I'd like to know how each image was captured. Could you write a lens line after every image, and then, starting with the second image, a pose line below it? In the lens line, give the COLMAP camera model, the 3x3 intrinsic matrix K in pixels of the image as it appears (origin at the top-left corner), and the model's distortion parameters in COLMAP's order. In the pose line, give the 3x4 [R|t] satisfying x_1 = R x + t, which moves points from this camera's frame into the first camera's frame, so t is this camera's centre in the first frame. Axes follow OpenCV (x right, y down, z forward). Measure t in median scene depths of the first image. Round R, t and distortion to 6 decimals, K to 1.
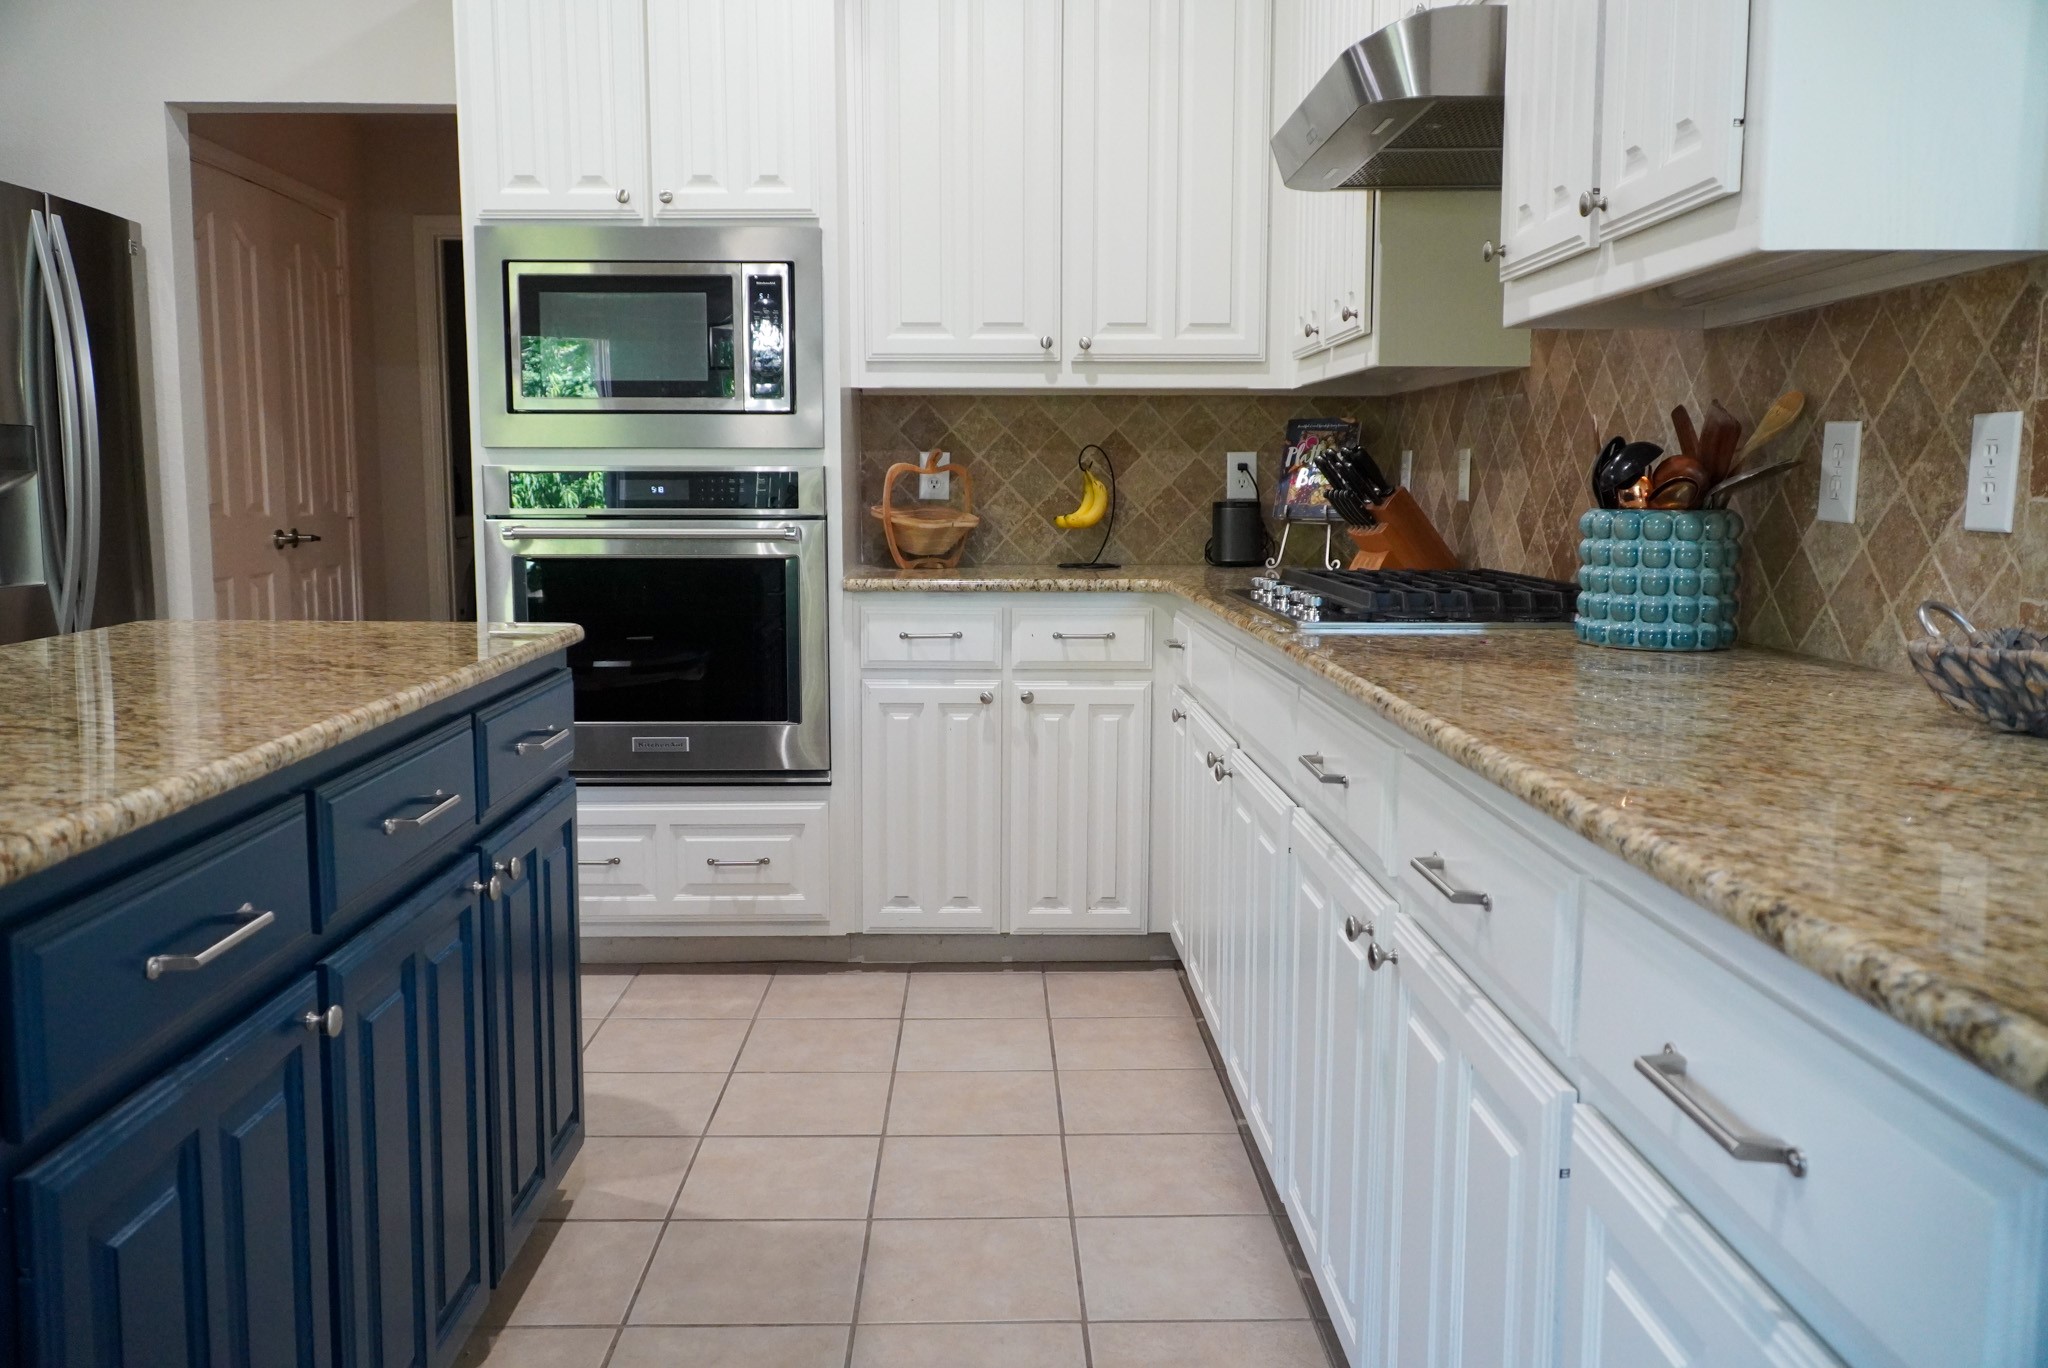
lens RADIAL K [[1624.2, 0, 1015.3], [0, 1624.2, 674.1], [0, 0, 1]] dist [0.002571, -0.001917]
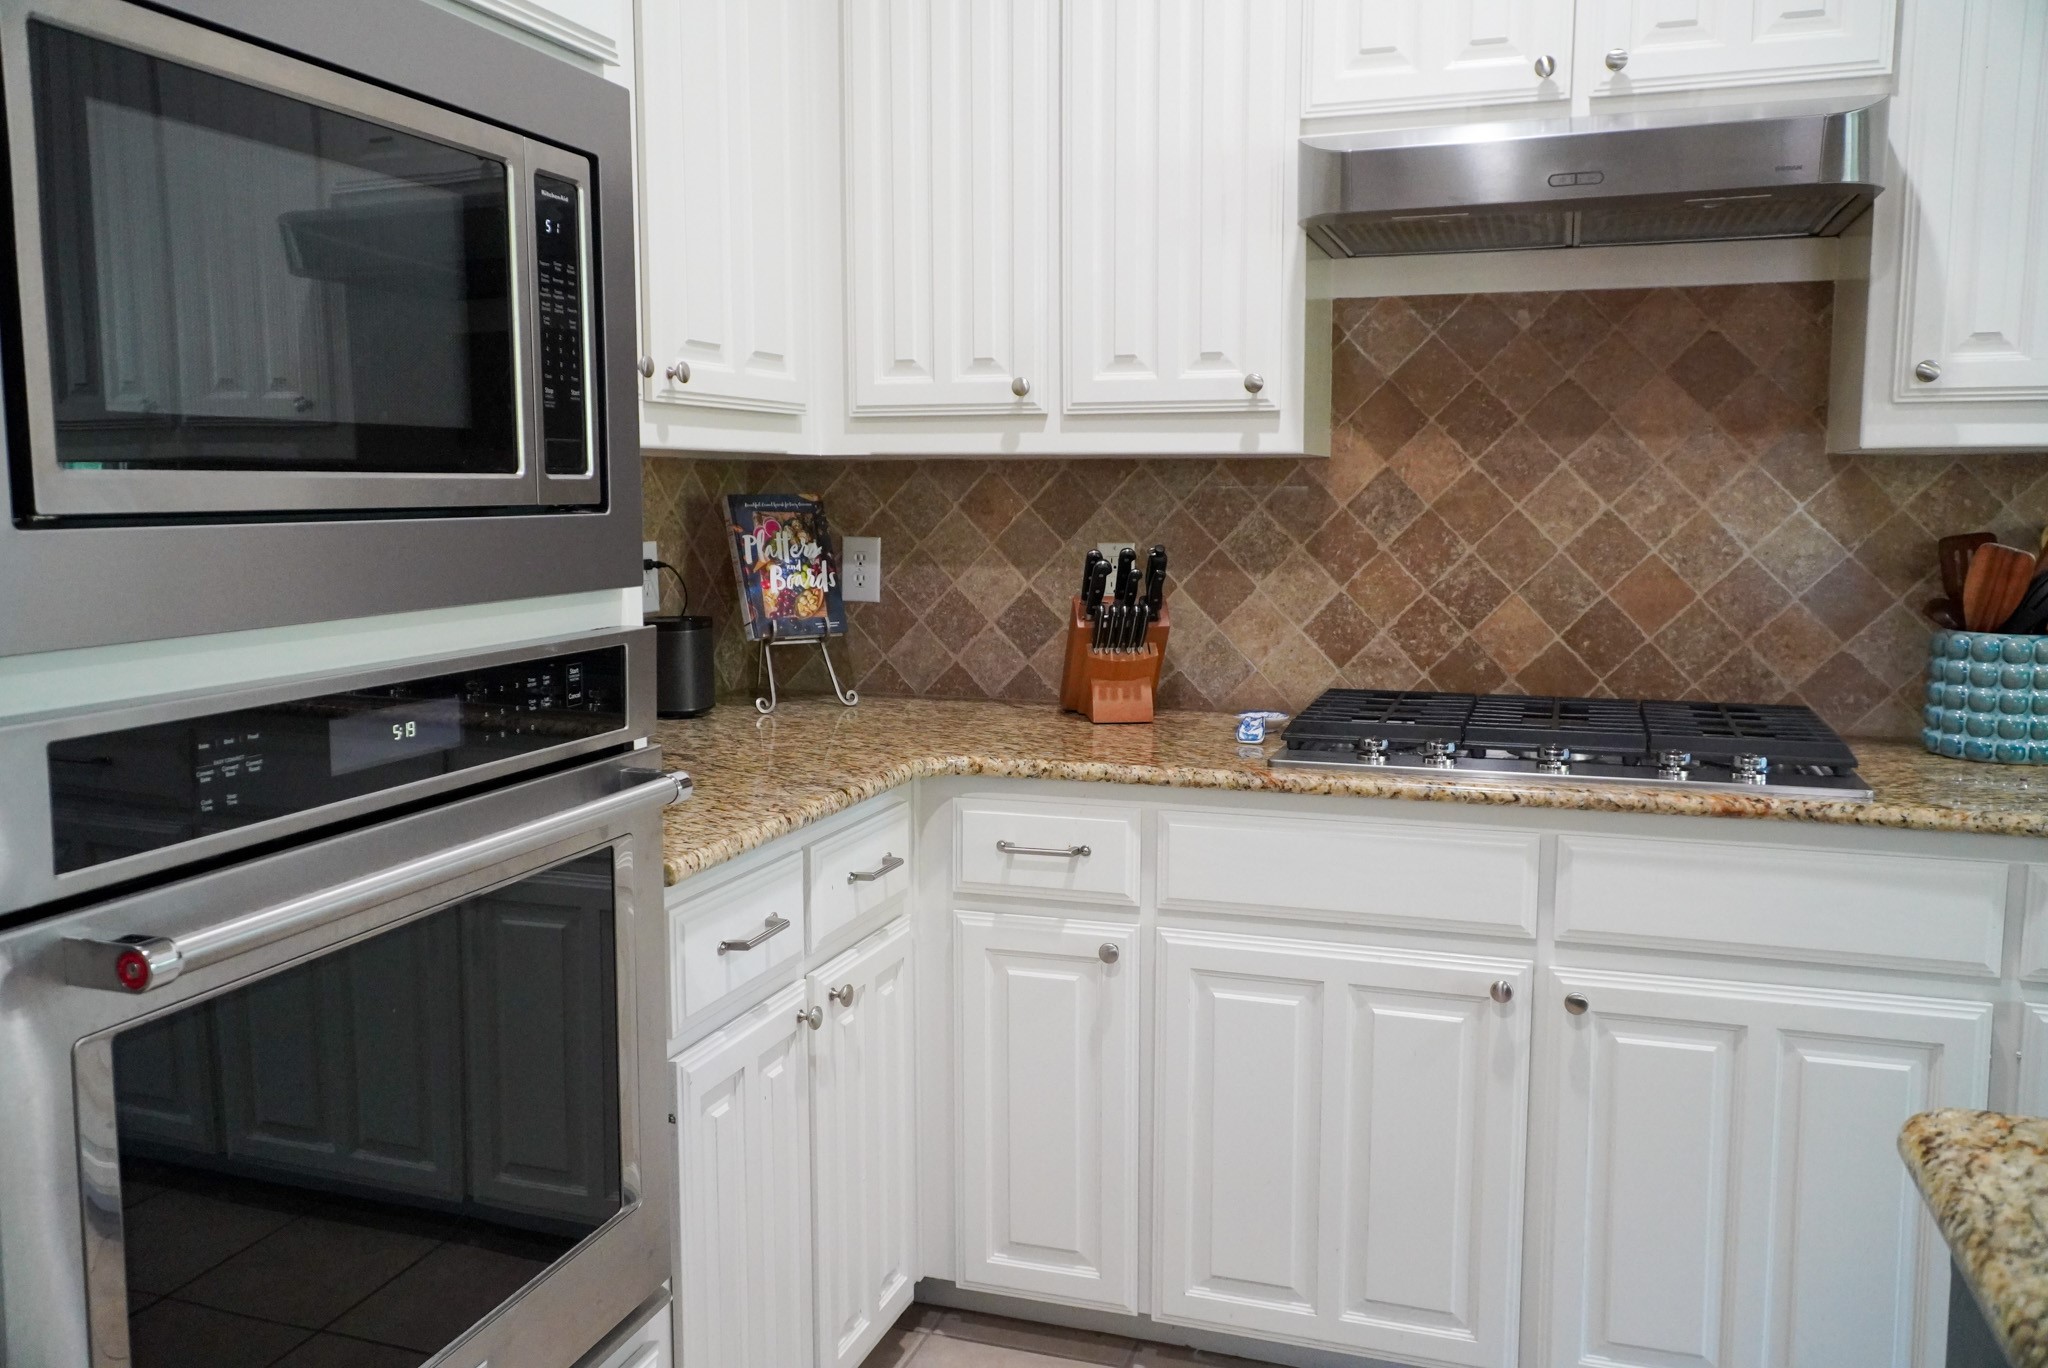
lens RADIAL K [[1624.2, 0, 1015.3], [0, 1624.2, 674.1], [0, 0, 1]] dist [0.002571, -0.001917]
pose [[0.341037, -0.109231, 0.933682, -0.503620], [0.111477, 0.990917, 0.075209, -0.137372], [-0.933417, 0.078435, 0.350116, 0.749072]]
